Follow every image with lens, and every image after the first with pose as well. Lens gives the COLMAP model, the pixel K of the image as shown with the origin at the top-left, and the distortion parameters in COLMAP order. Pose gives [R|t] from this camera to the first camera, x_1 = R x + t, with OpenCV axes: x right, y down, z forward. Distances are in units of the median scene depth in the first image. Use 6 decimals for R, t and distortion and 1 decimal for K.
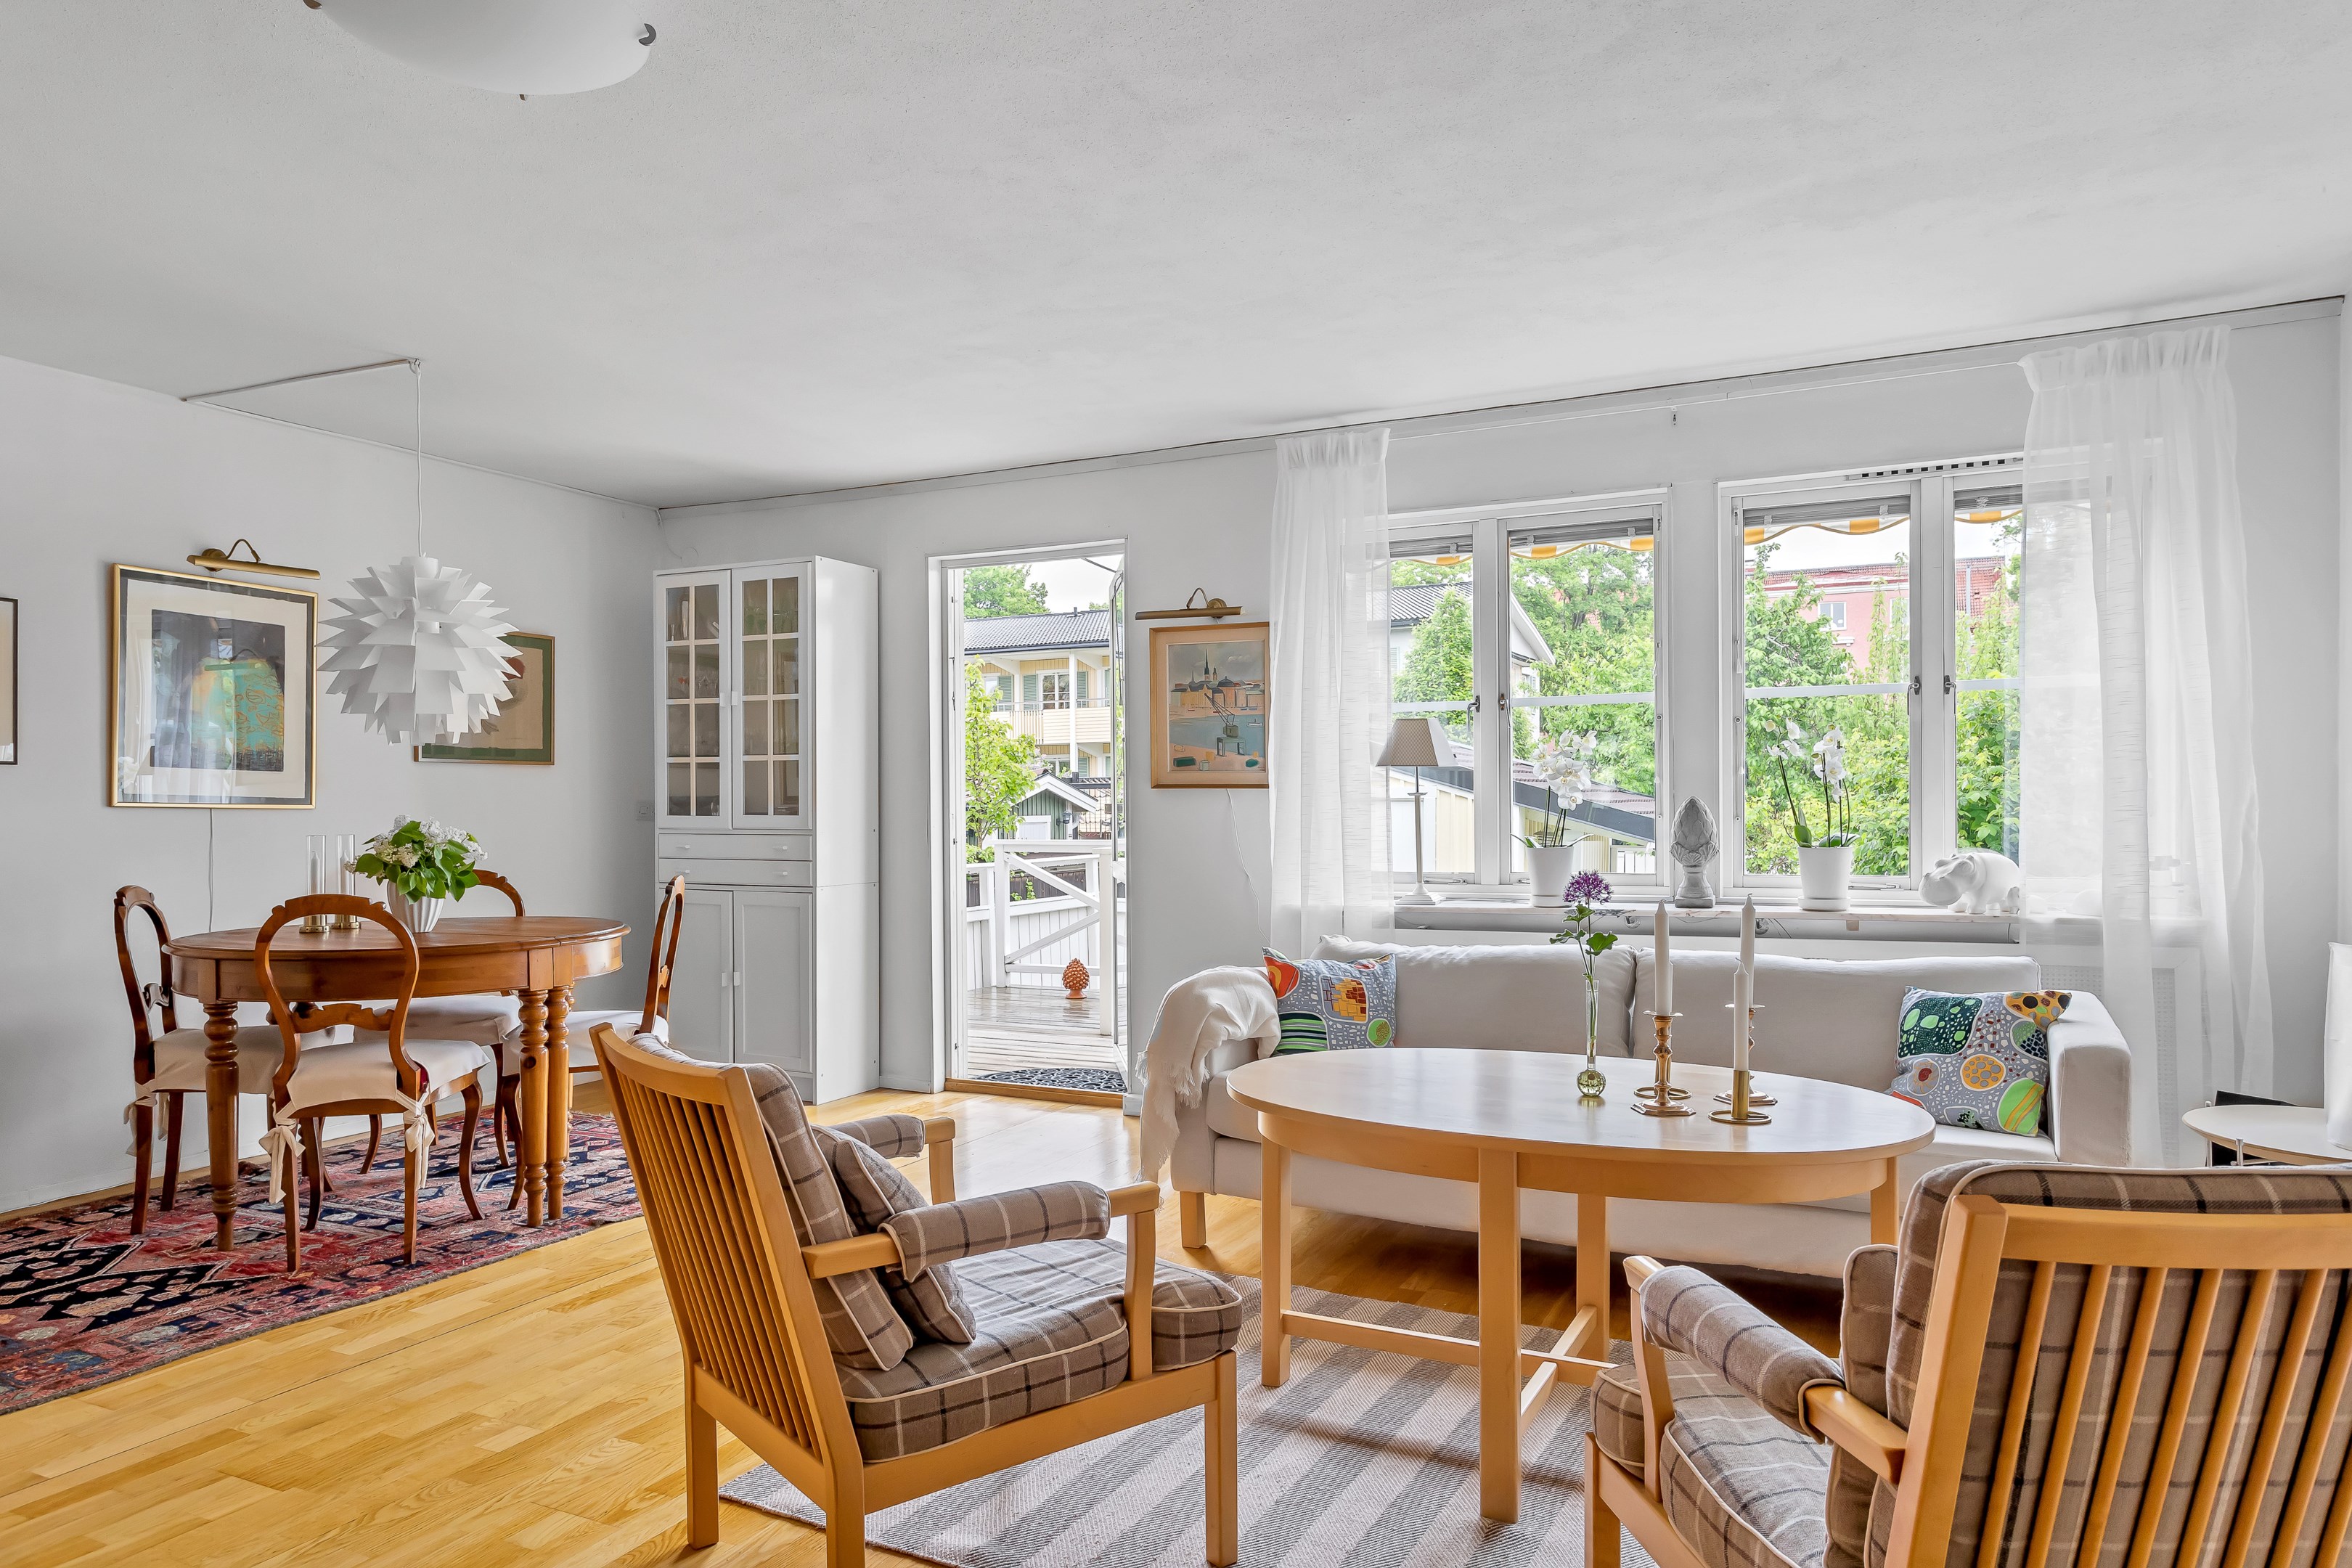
lens RADIAL K [[1479.8, 0, 1163.1], [0, 1479.8, 814.3], [0, 0, 1]] dist [-0.005357, 0.001026]
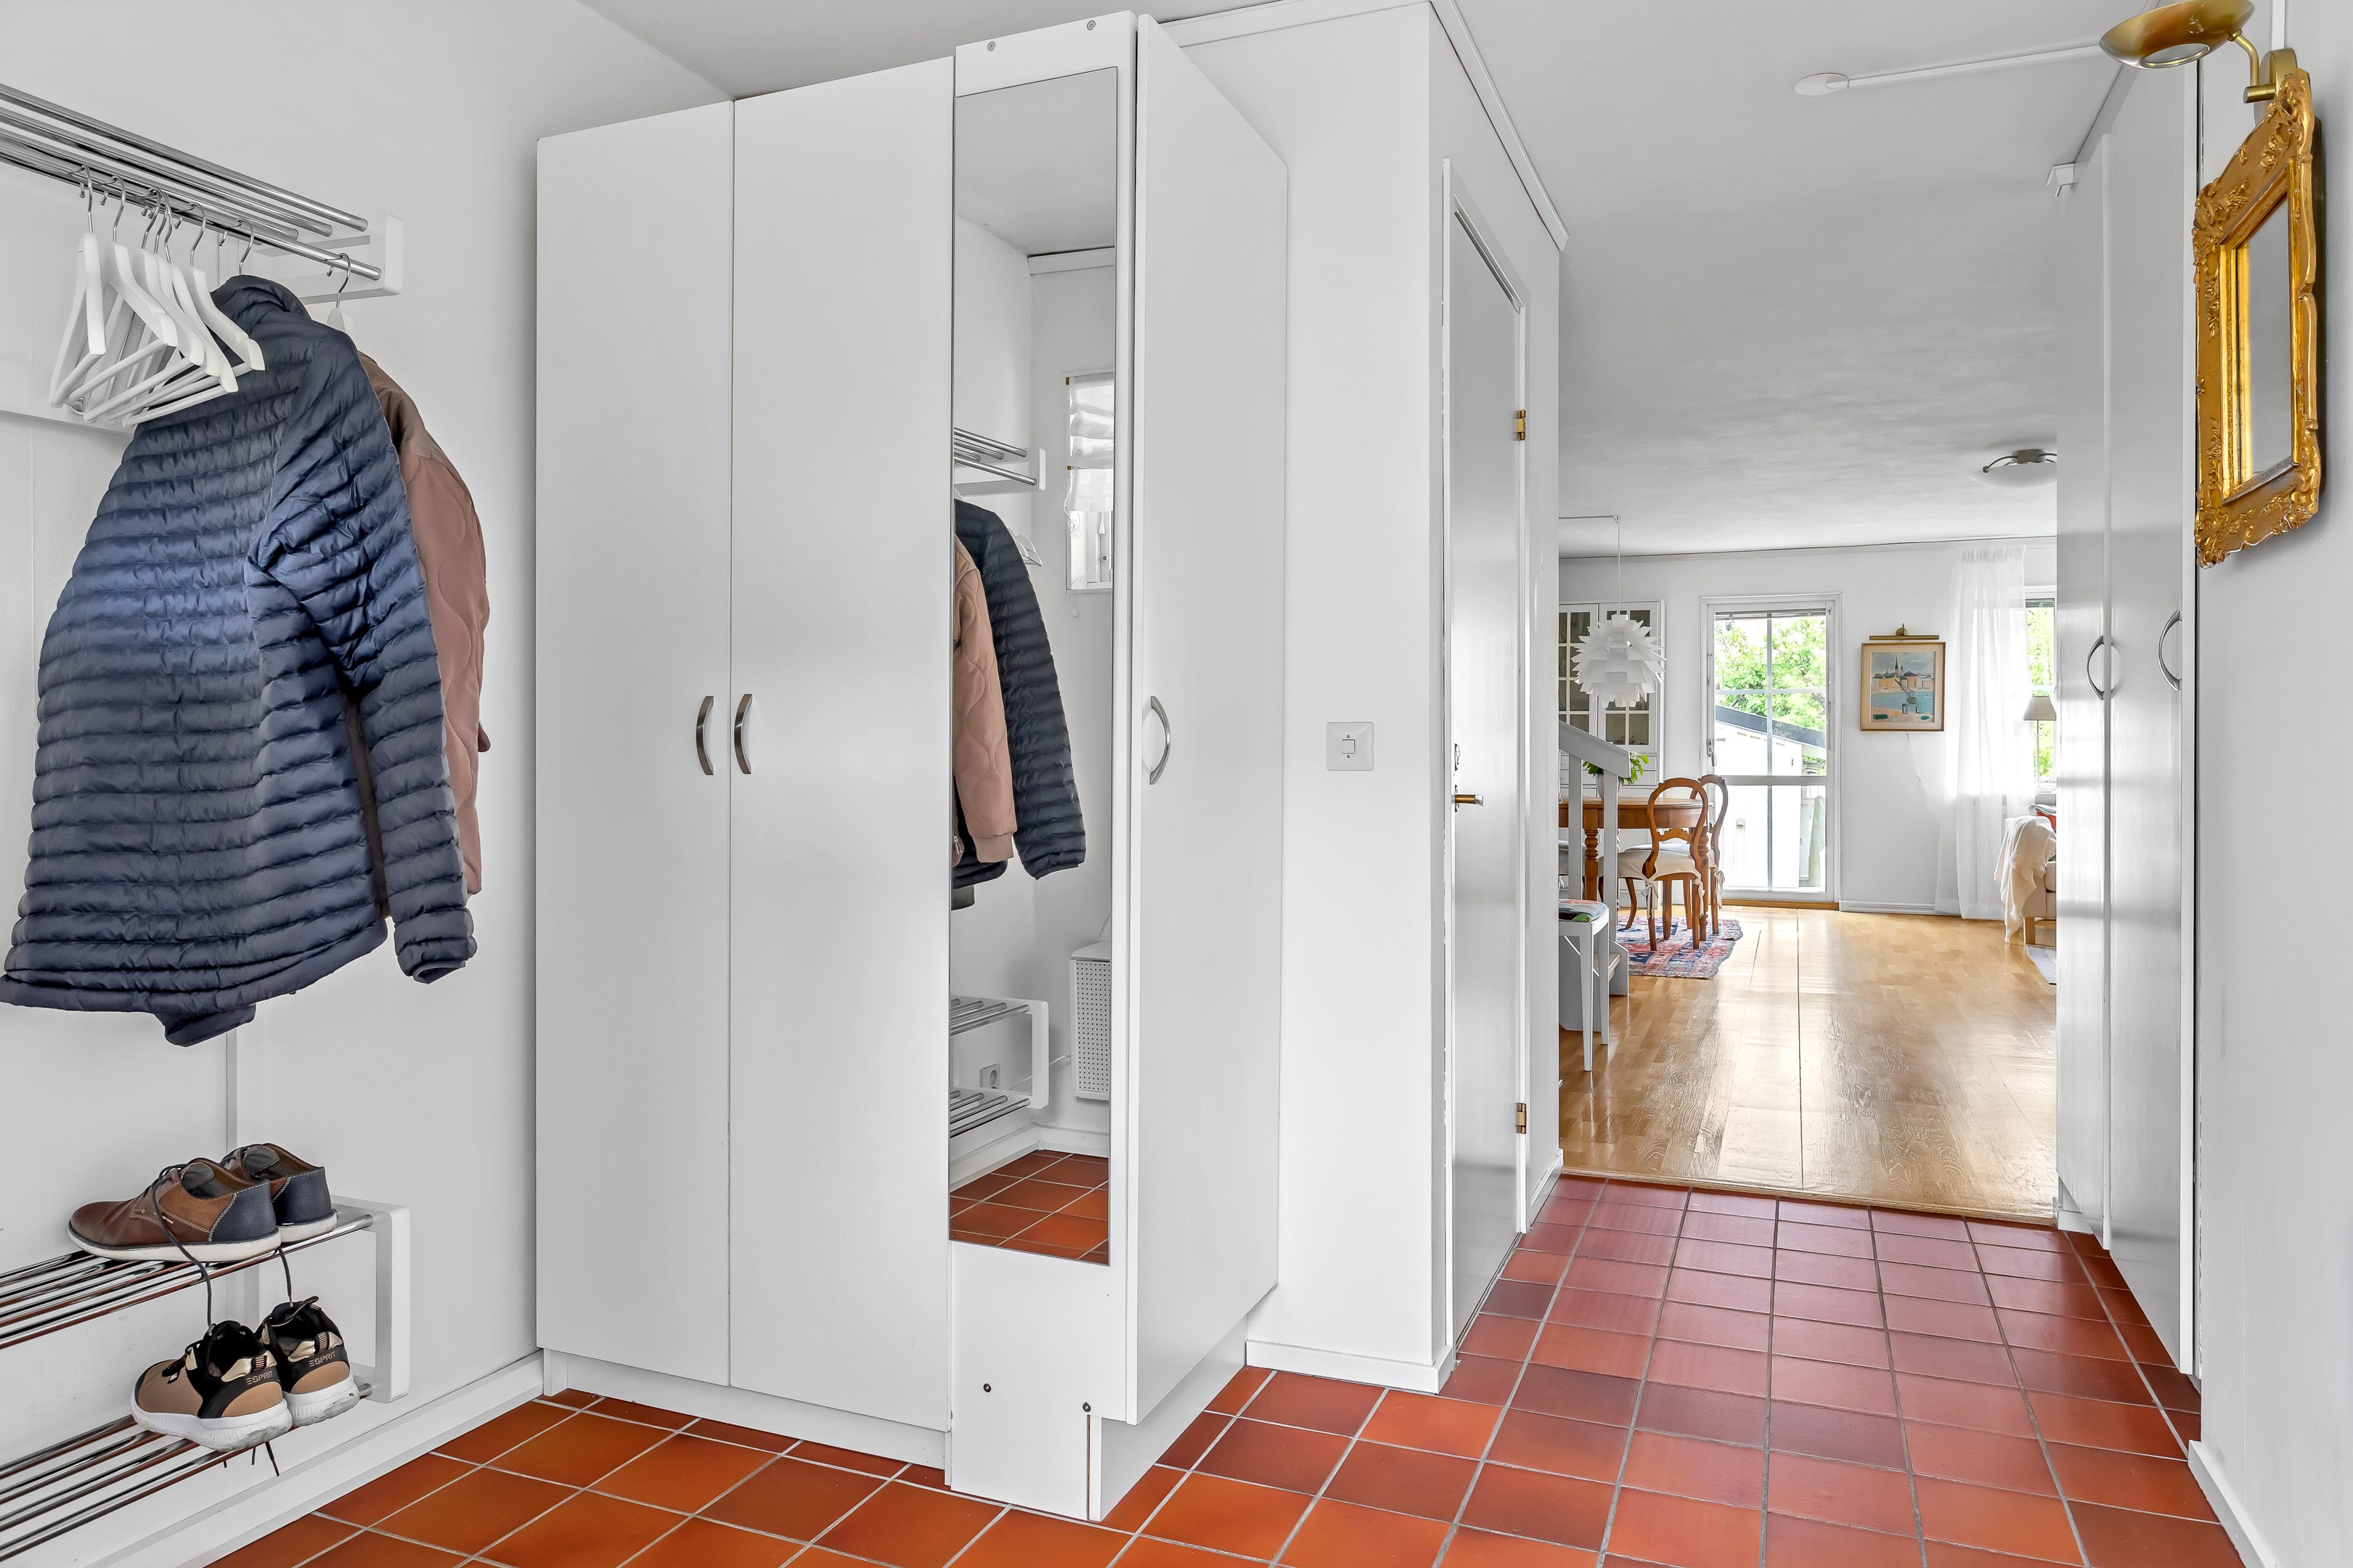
lens RADIAL K [[1509.0, 0, 1190.8], [0, 1509.0, 765.1], [0, 0, 1]] dist [-0.001768, 0.017500]
pose [[0.996913, 0.003650, 0.078434, -1.105558], [-0.004209, 0.999967, 0.006968, 0.016926], [-0.078406, -0.007276, 0.996895, -0.893731]]
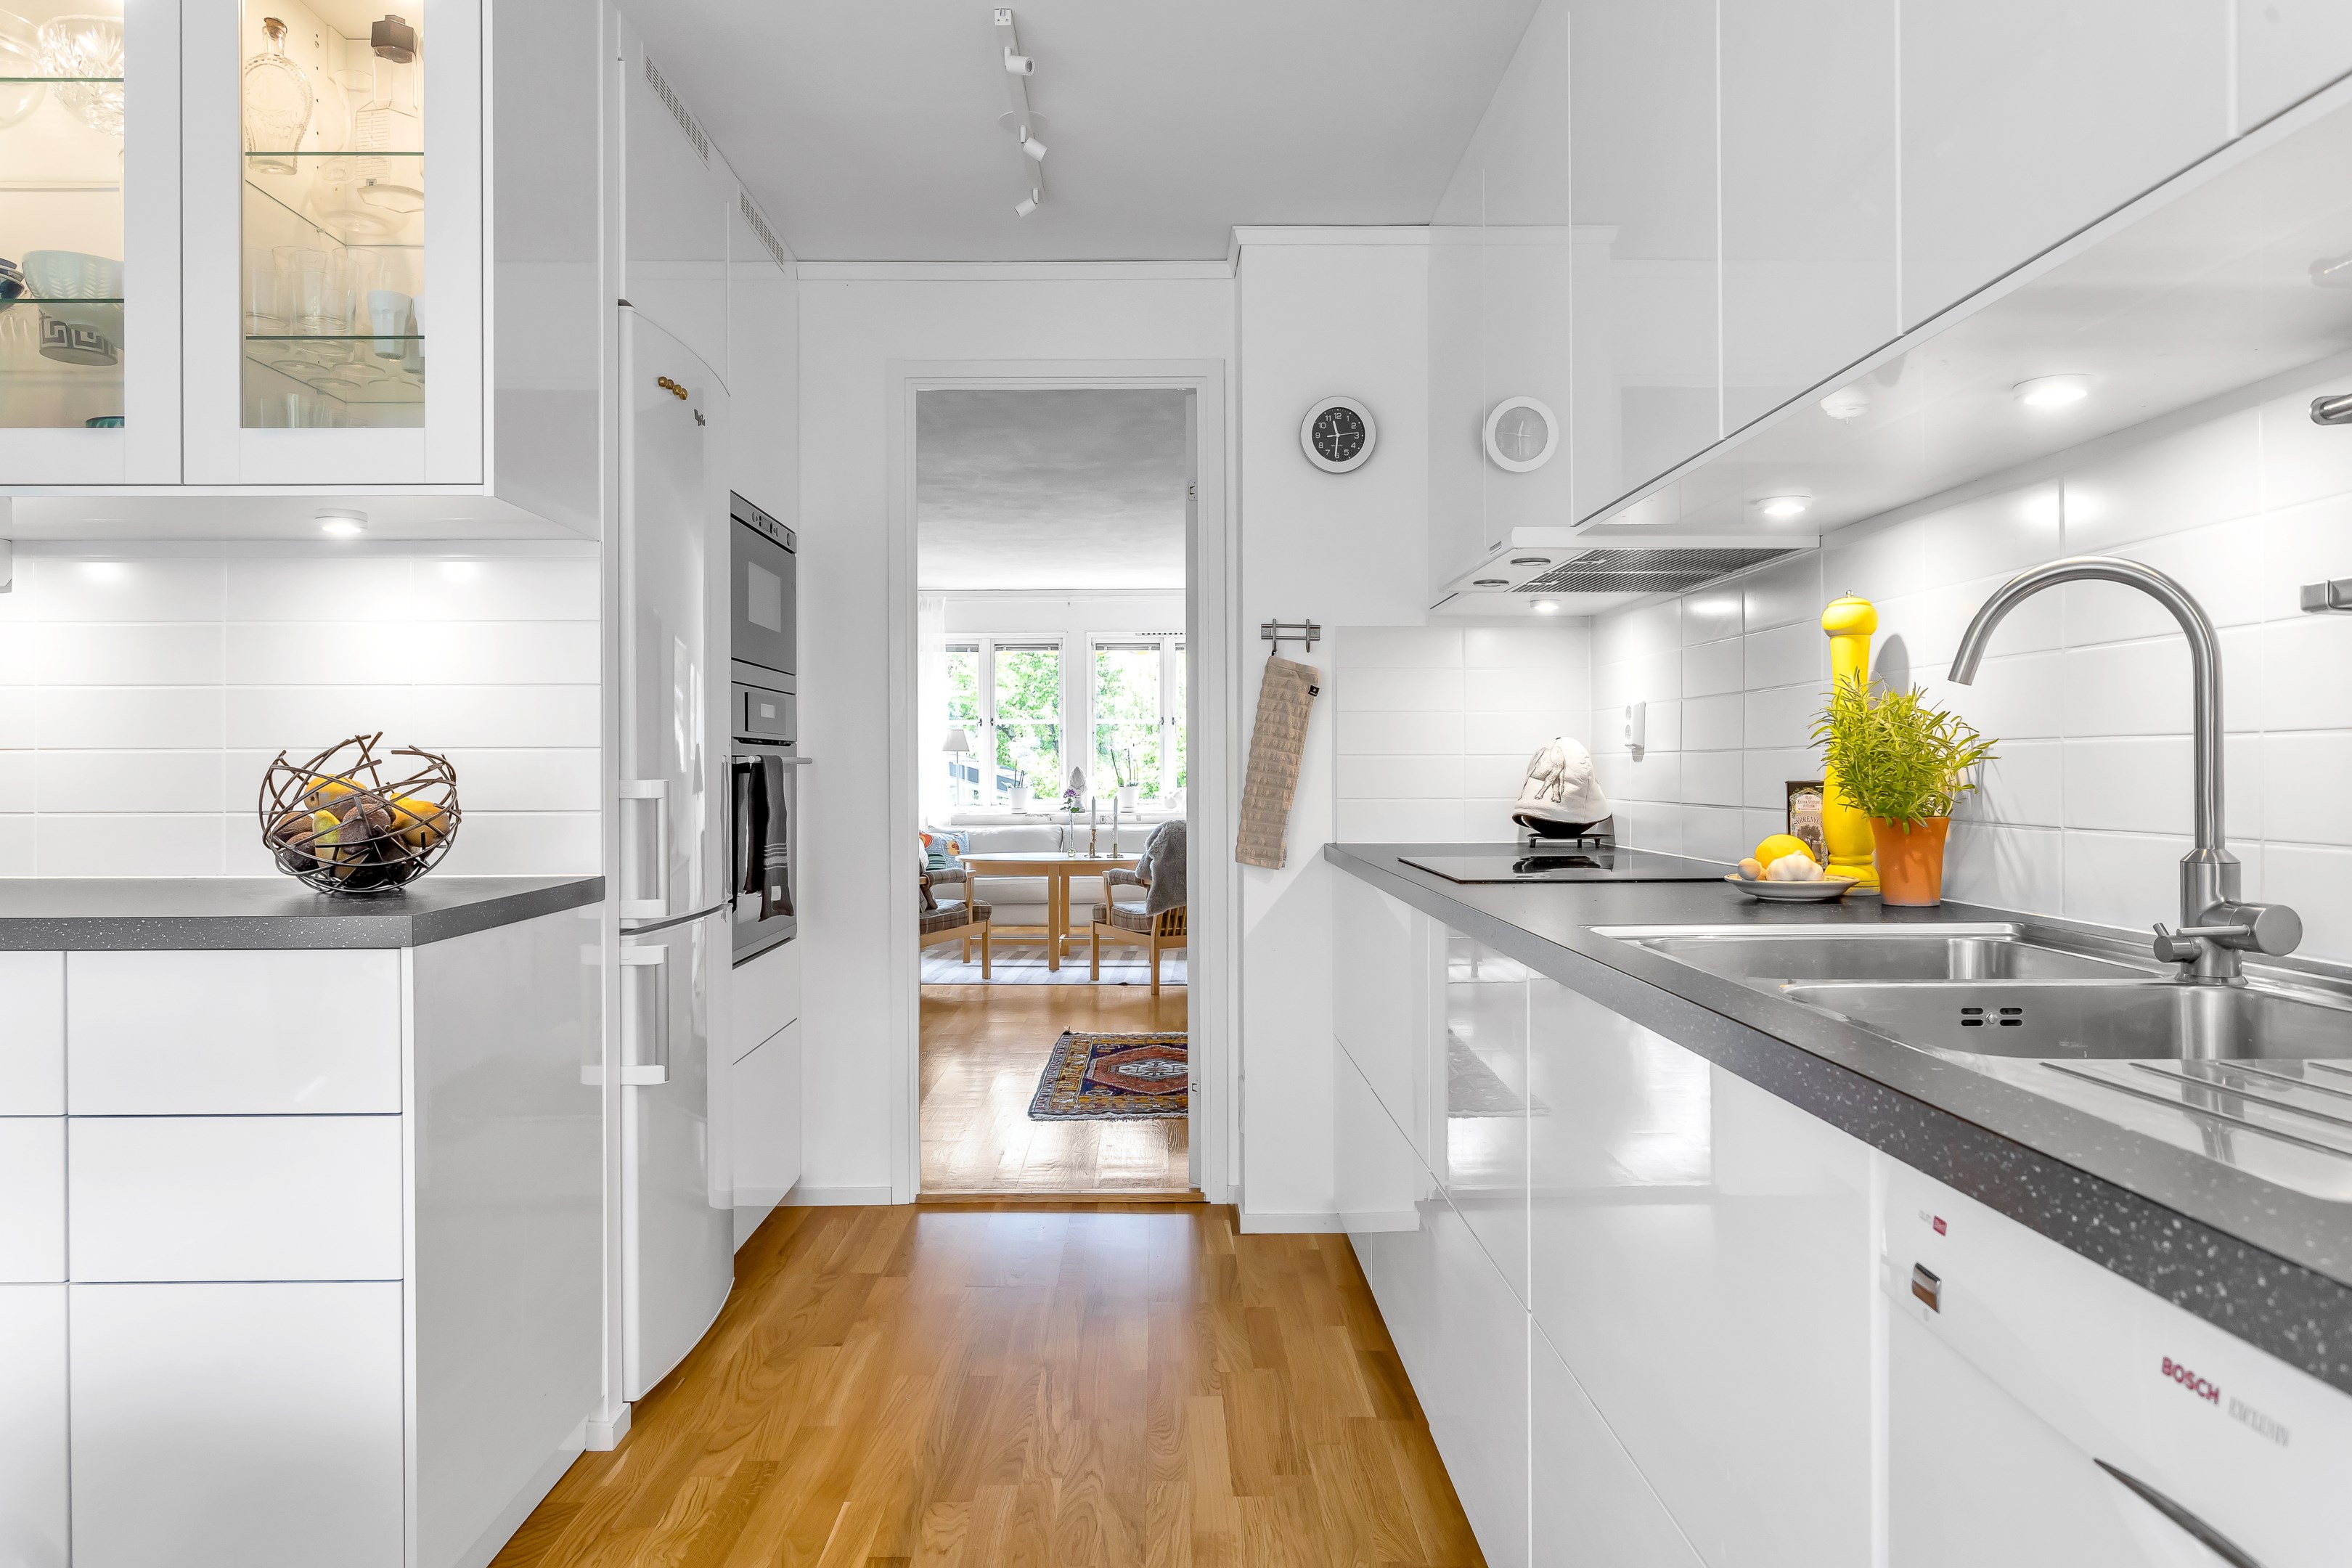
lens RADIAL K [[1508.5, 0, 1190.3], [0, 1508.5, 765.1], [0, 0, 1]] dist [-0.001768, 0.017500]
pose [[0.887077, 0.002510, 0.461614, -0.562676], [0.001718, 0.999960, -0.008739, 0.007374], [-0.461617, 0.008546, 0.887038, -1.155988]]
